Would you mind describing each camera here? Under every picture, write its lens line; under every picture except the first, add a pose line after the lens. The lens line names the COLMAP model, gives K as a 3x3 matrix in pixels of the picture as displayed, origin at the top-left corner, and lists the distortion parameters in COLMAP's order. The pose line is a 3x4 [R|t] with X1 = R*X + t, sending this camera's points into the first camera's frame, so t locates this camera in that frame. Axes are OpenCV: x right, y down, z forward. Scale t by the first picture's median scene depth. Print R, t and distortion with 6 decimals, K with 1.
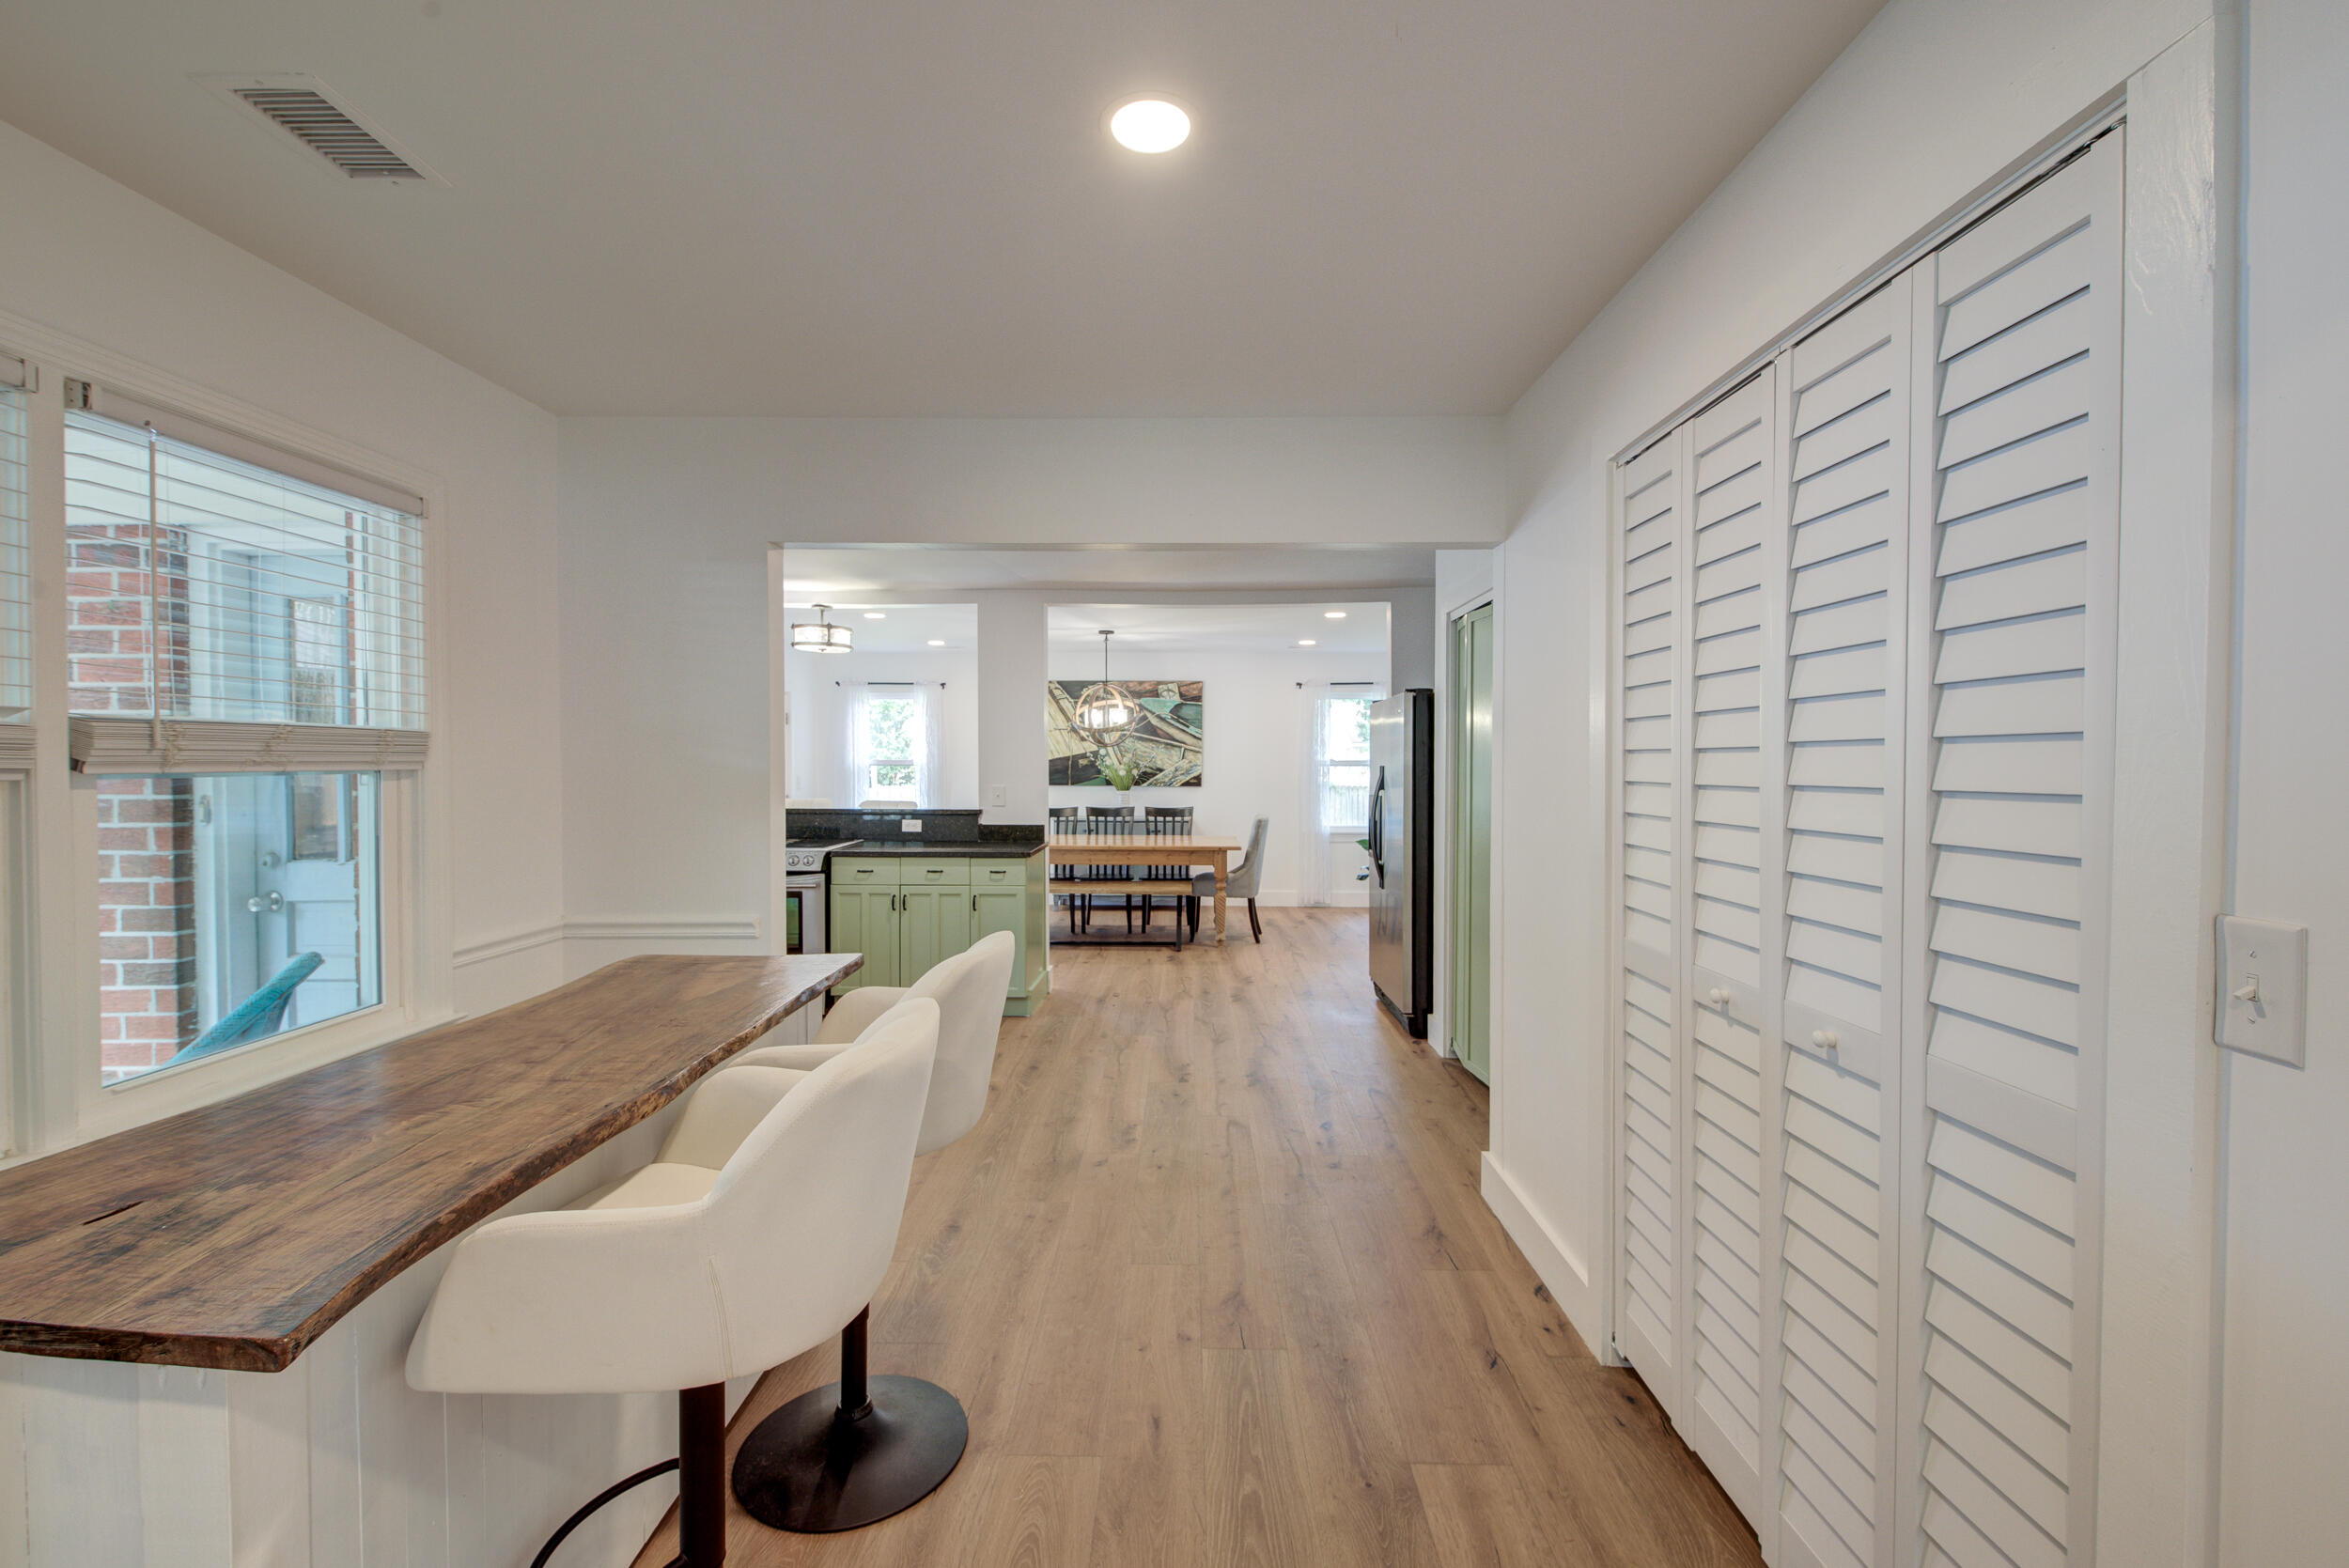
lens RADIAL K [[992.6, 0, 1169.2], [0, 992.6, 781.6], [0, 0, 1]] dist [0.022166, -0.008632]
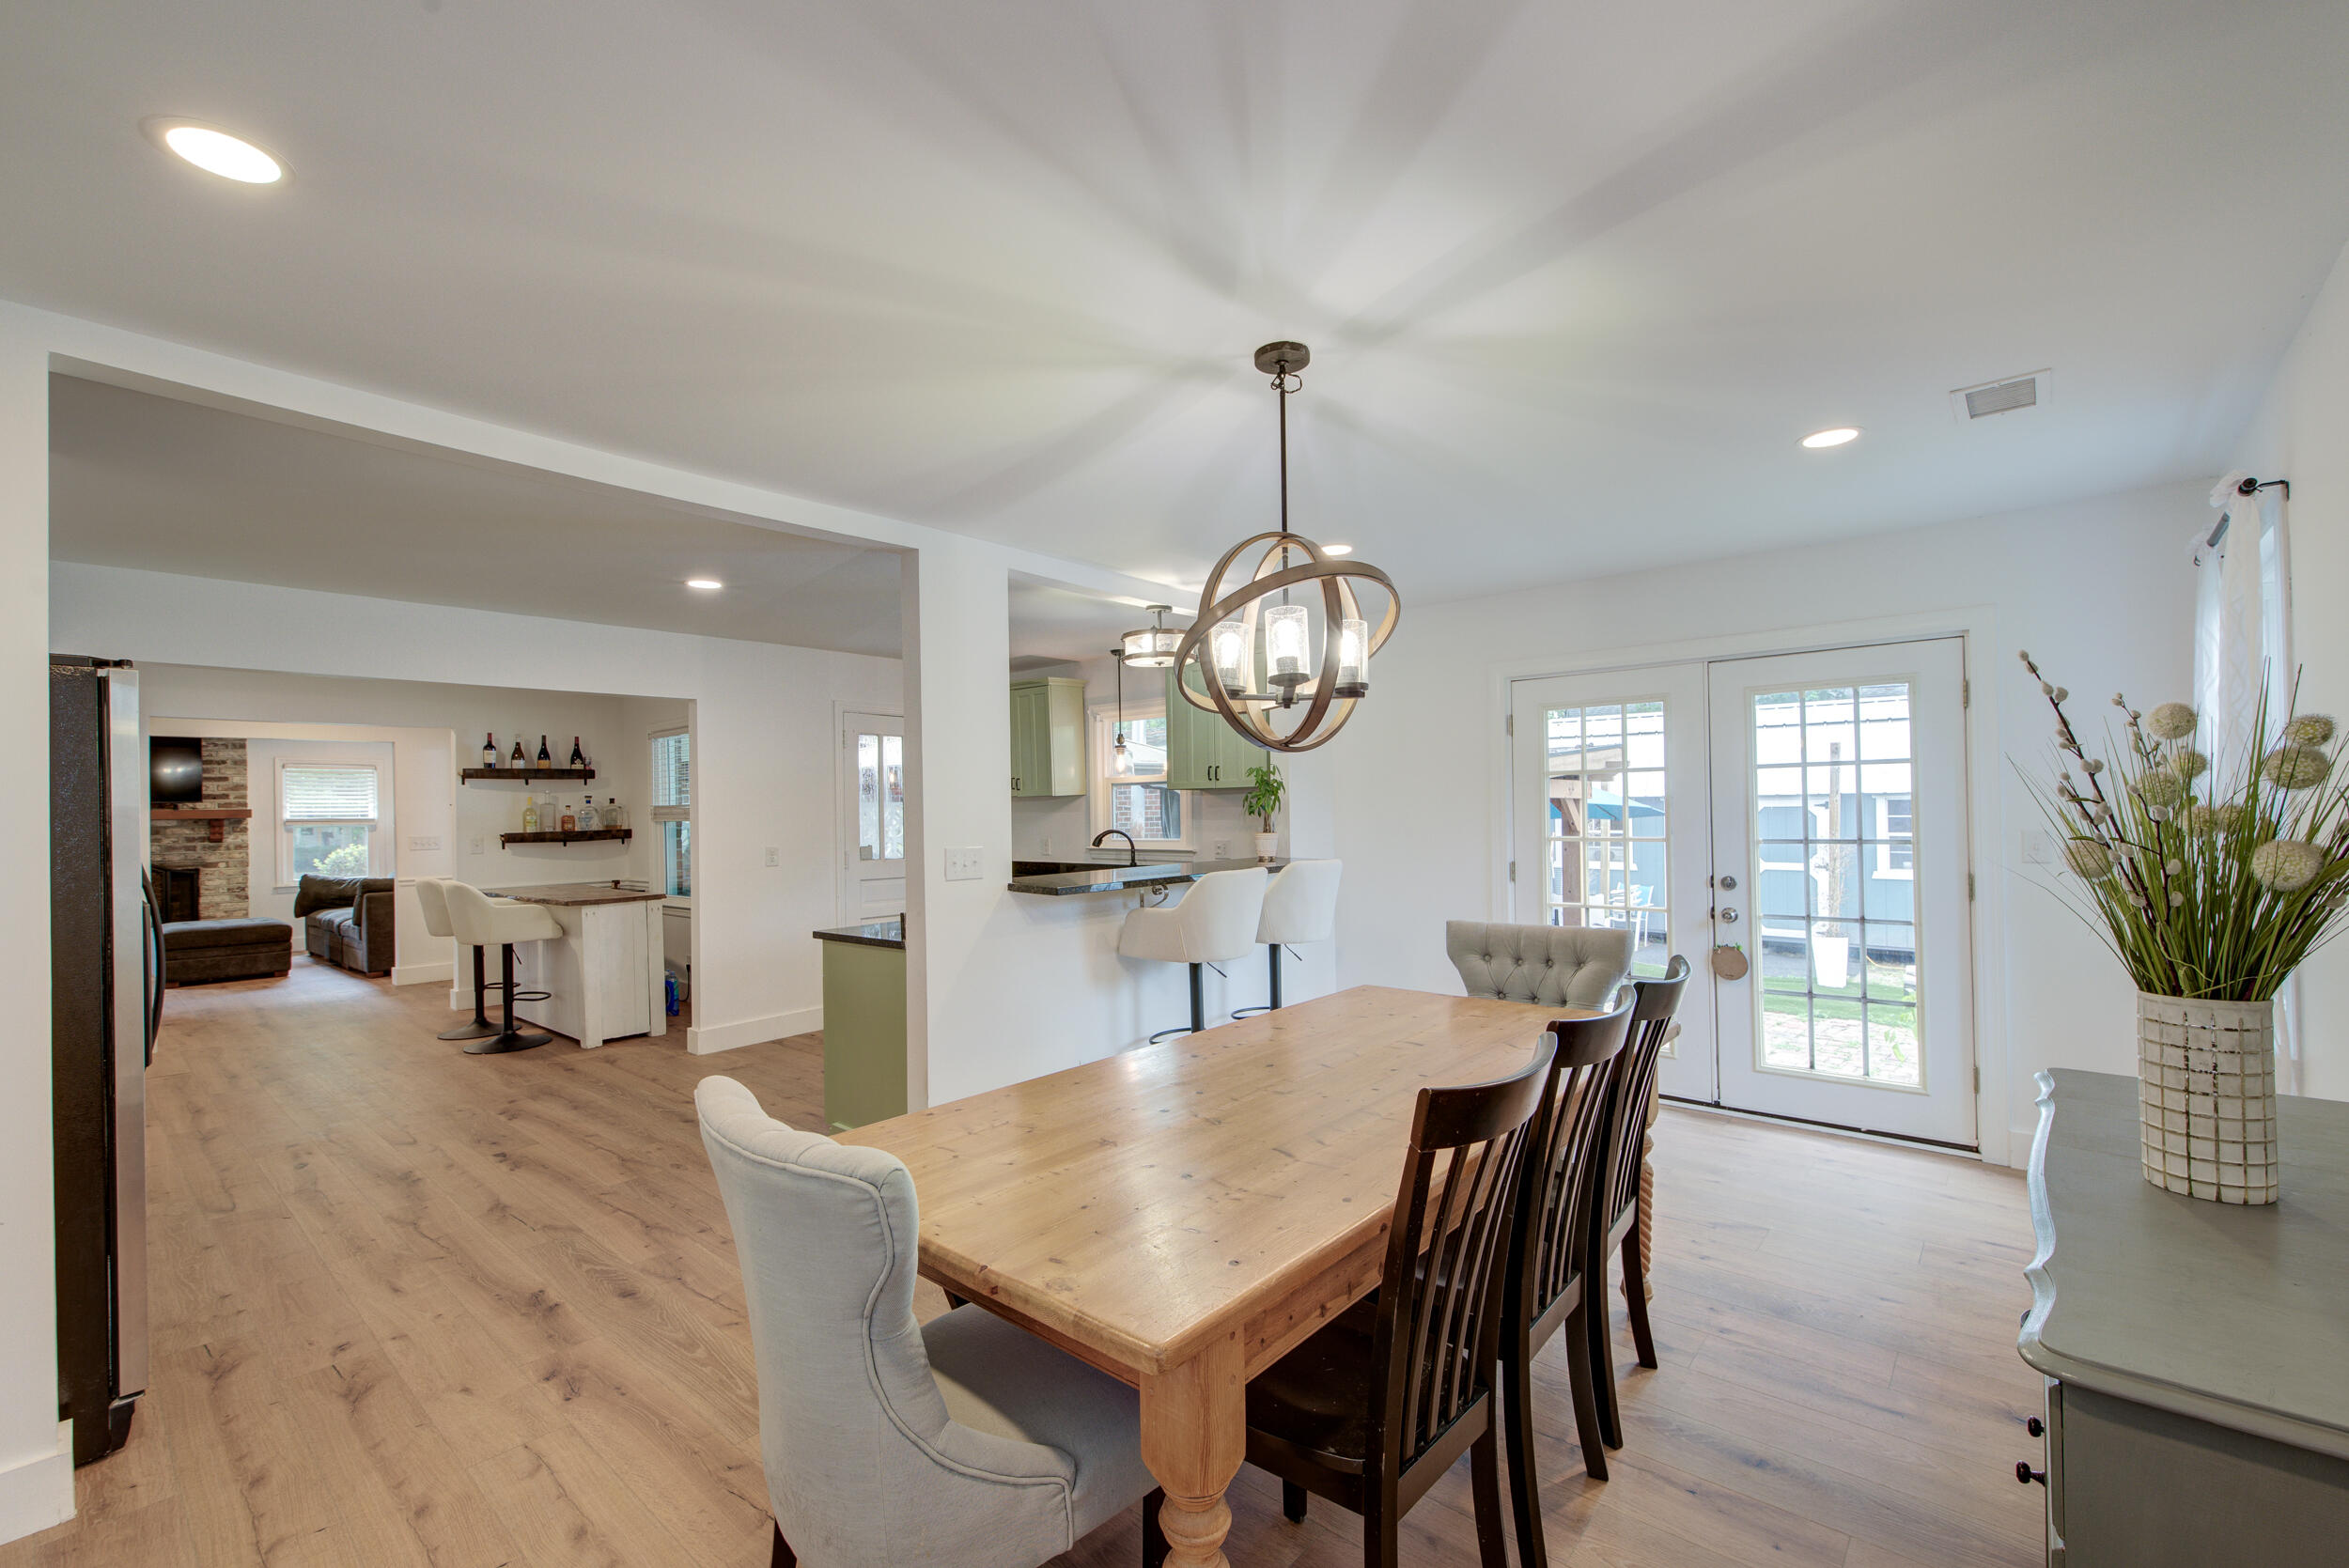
lens RADIAL K [[986.8, 0, 1168.0], [0, 986.8, 812.3], [0, 0, 1]] dist [0.006260, -0.000254]
pose [[-0.643339, 0.011814, -0.765490, 0.165481], [0.000449, 0.999887, 0.015054, -0.019884], [0.765581, 0.009341, -0.643271, 1.071365]]
